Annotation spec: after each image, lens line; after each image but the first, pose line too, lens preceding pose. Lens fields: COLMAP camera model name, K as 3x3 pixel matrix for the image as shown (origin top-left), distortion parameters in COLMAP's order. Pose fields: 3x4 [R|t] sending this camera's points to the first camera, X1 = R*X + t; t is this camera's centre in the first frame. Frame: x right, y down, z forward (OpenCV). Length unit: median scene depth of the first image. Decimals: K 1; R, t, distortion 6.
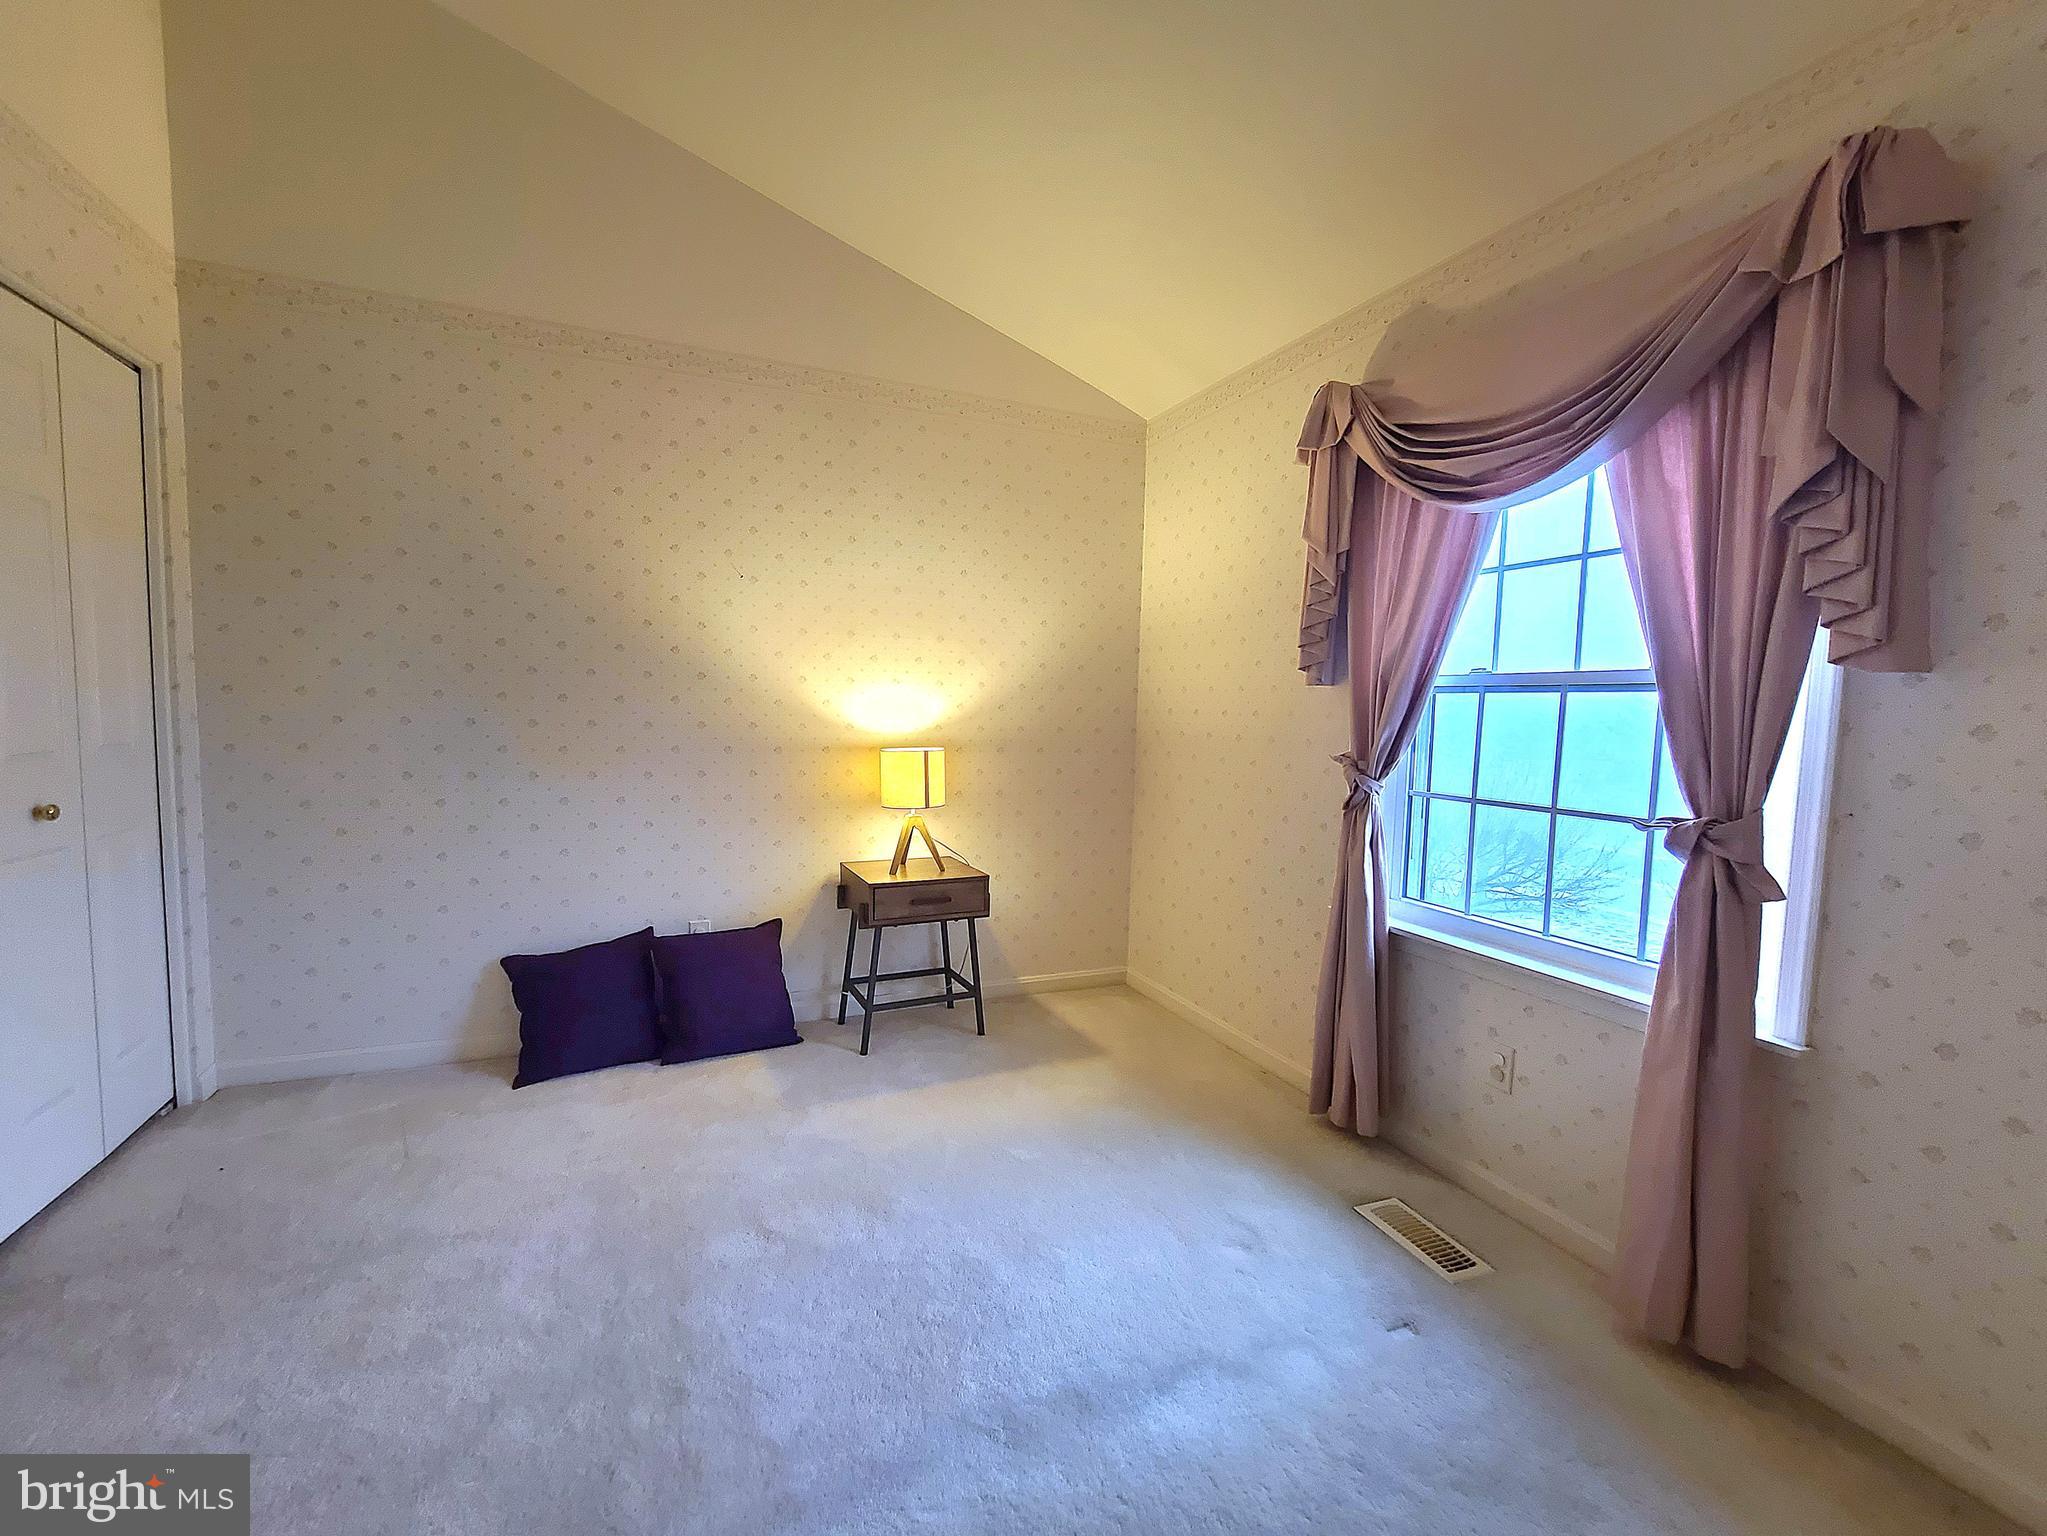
lens RADIAL K [[839.6, 0, 1001.5], [0, 839.6, 768.8], [0, 0, 1]] dist [-0.002723, -0.000956]
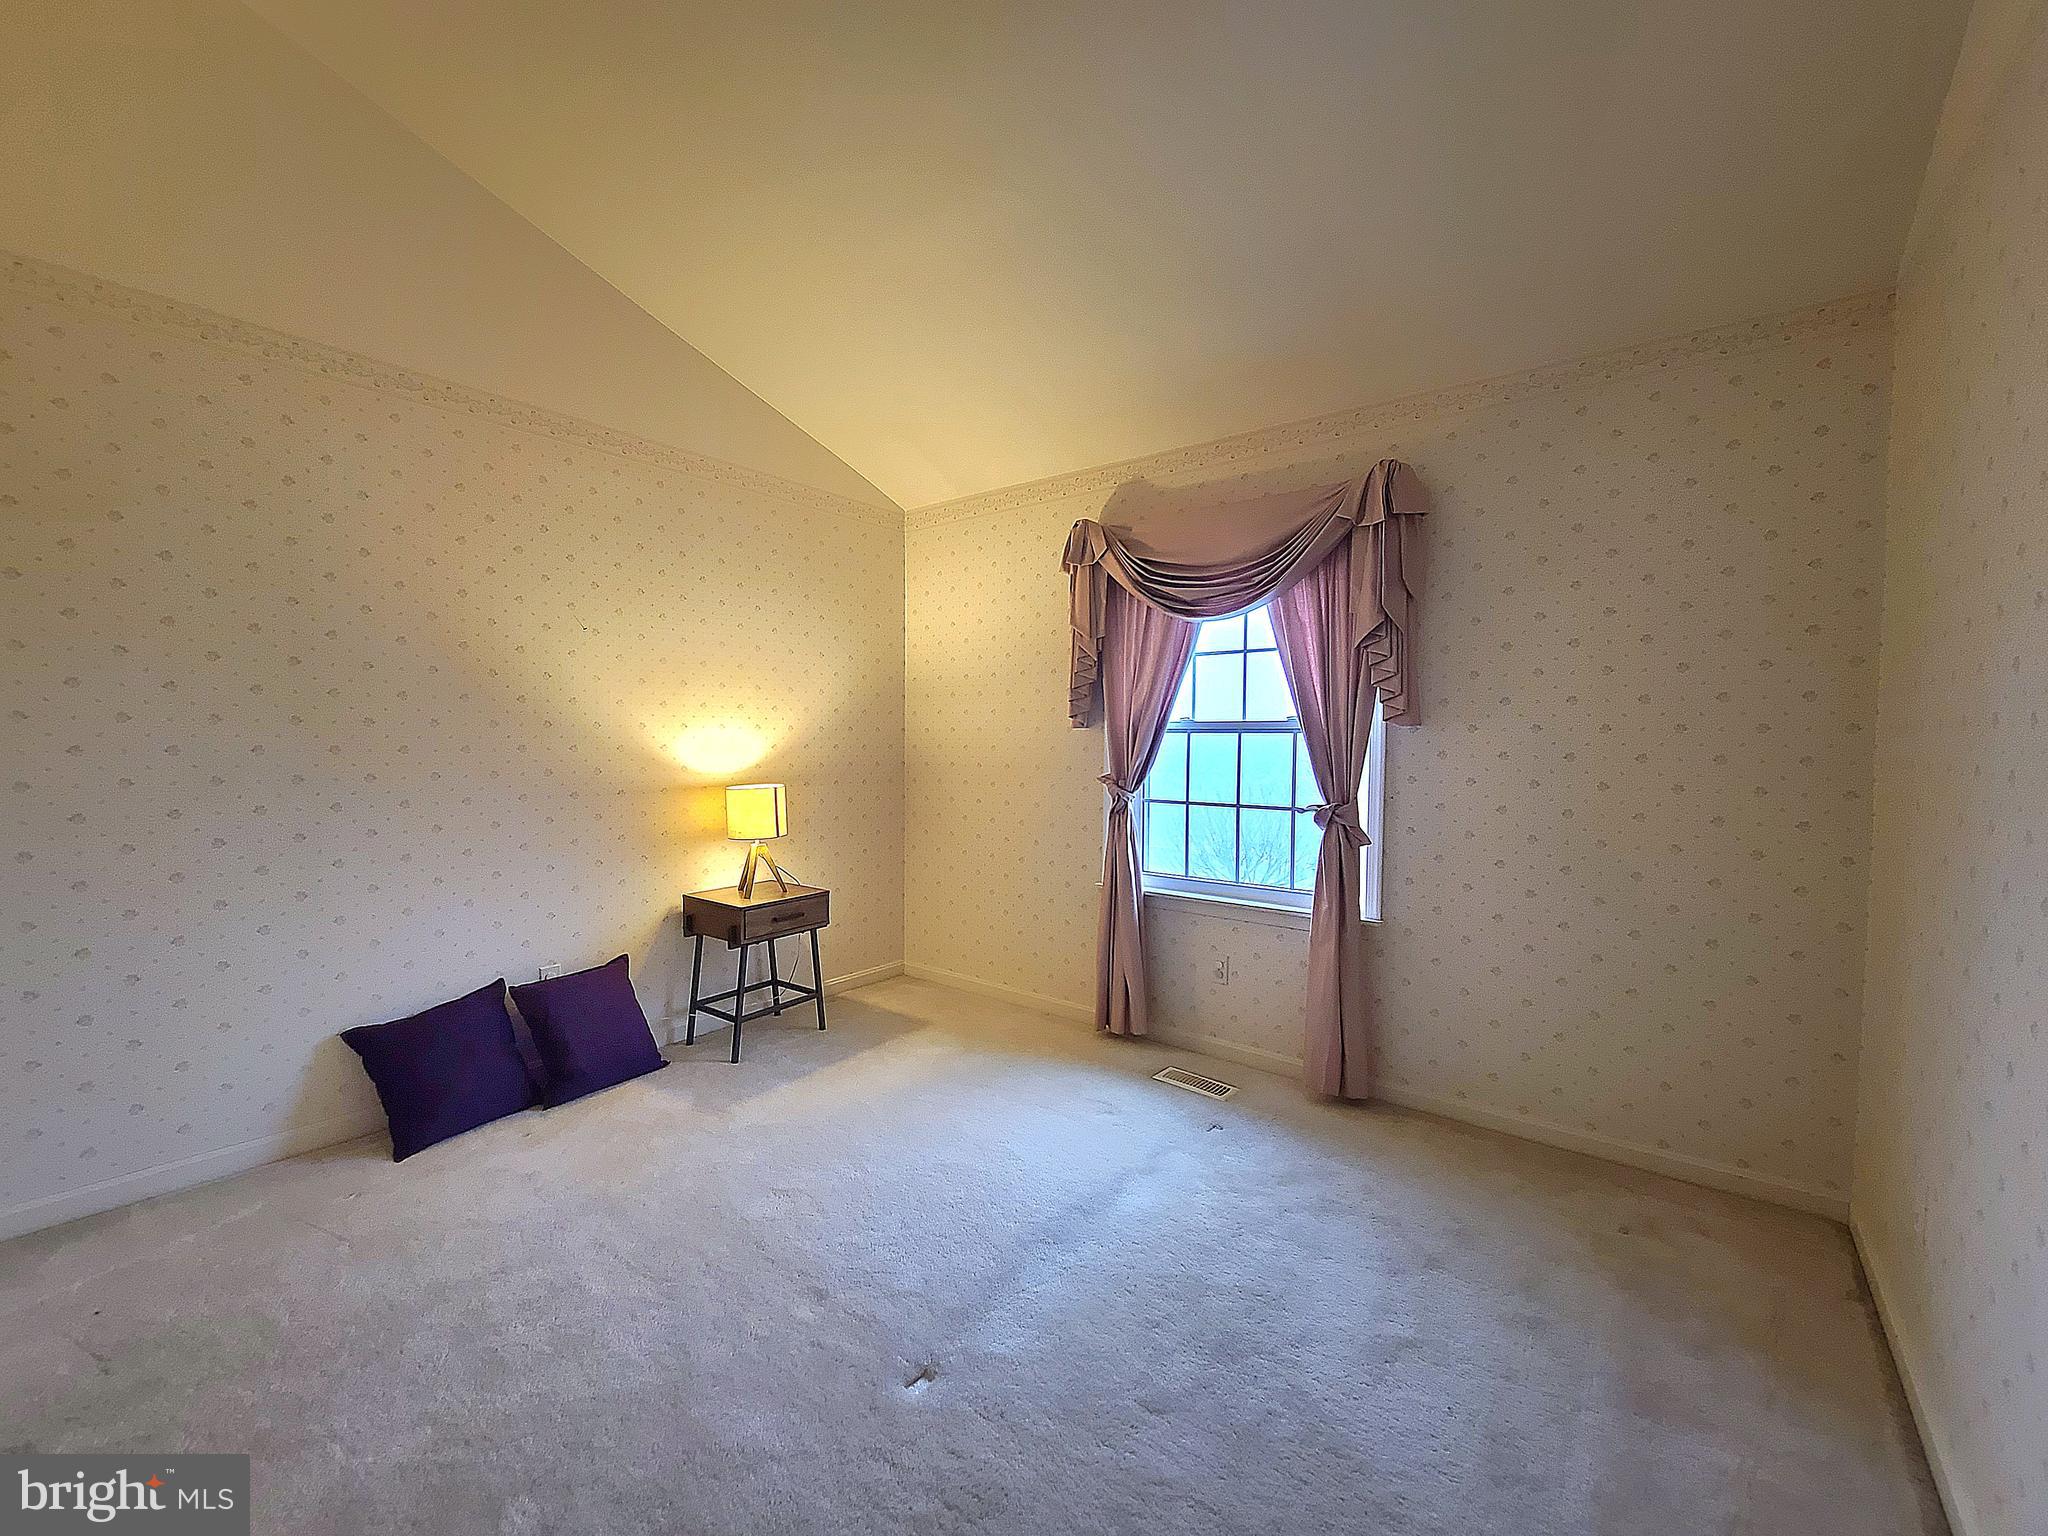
lens RADIAL K [[826.6, 0, 985.0], [0, 826.6, 769.2], [0, 0, 1]] dist [0.001911, -0.000083]
pose [[0.886124, -0.036441, 0.462014, -0.449572], [0.049735, 0.998624, -0.016622, -0.016663], [-0.460773, 0.037707, 0.886717, -0.174243]]
